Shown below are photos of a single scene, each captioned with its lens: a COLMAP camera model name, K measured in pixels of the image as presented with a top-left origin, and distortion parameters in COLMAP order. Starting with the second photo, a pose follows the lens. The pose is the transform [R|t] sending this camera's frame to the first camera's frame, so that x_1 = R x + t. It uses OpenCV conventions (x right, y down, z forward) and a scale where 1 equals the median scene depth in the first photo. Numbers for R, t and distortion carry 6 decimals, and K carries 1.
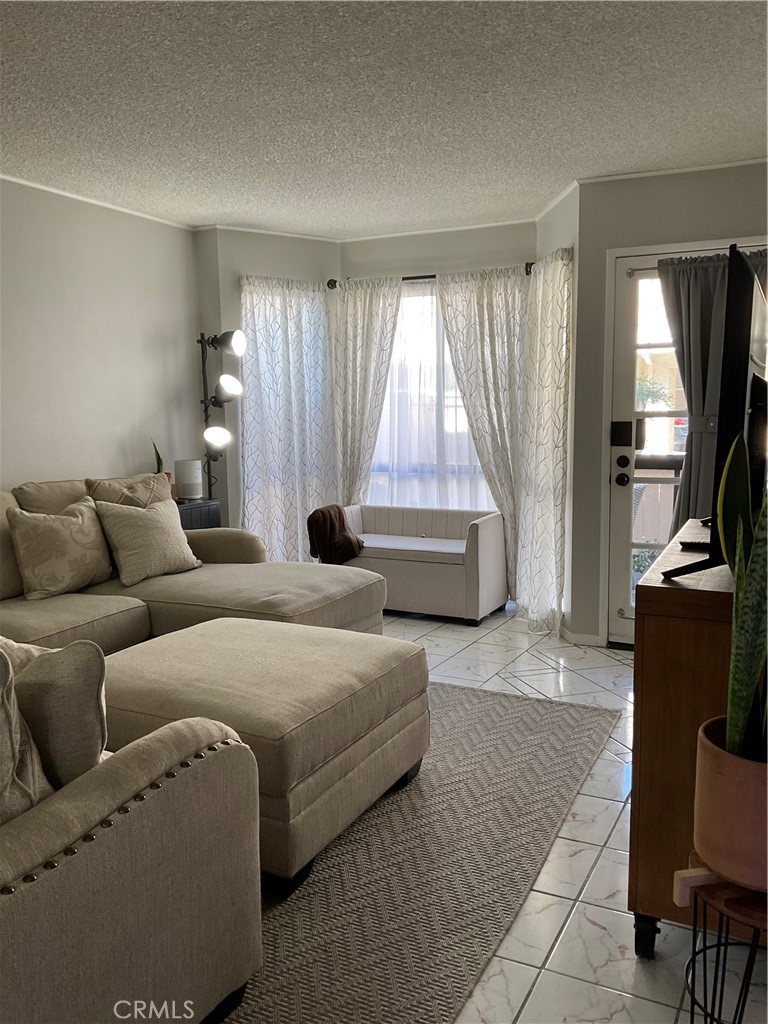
lens RADIAL K [[848.9, 0, 381.7], [0, 848.9, 511.0], [0, 0, 1]] dist [0.095944, -0.167319]
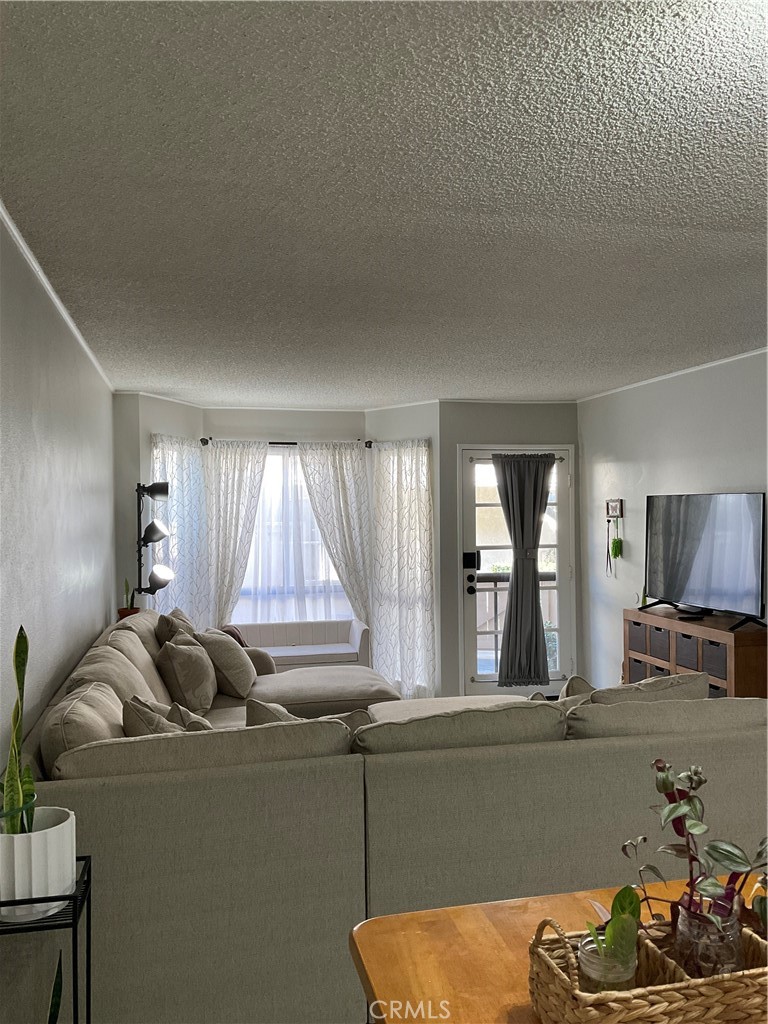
lens RADIAL K [[848.9, 0, 385.7], [0, 848.9, 509.6], [0, 0, 1]] dist [0.095944, -0.167319]
pose [[0.777873, 0.005204, 0.628400, -0.671845], [0.077865, 0.991462, -0.104596, -0.027291], [-0.623579, 0.130292, 0.770827, -0.082790]]
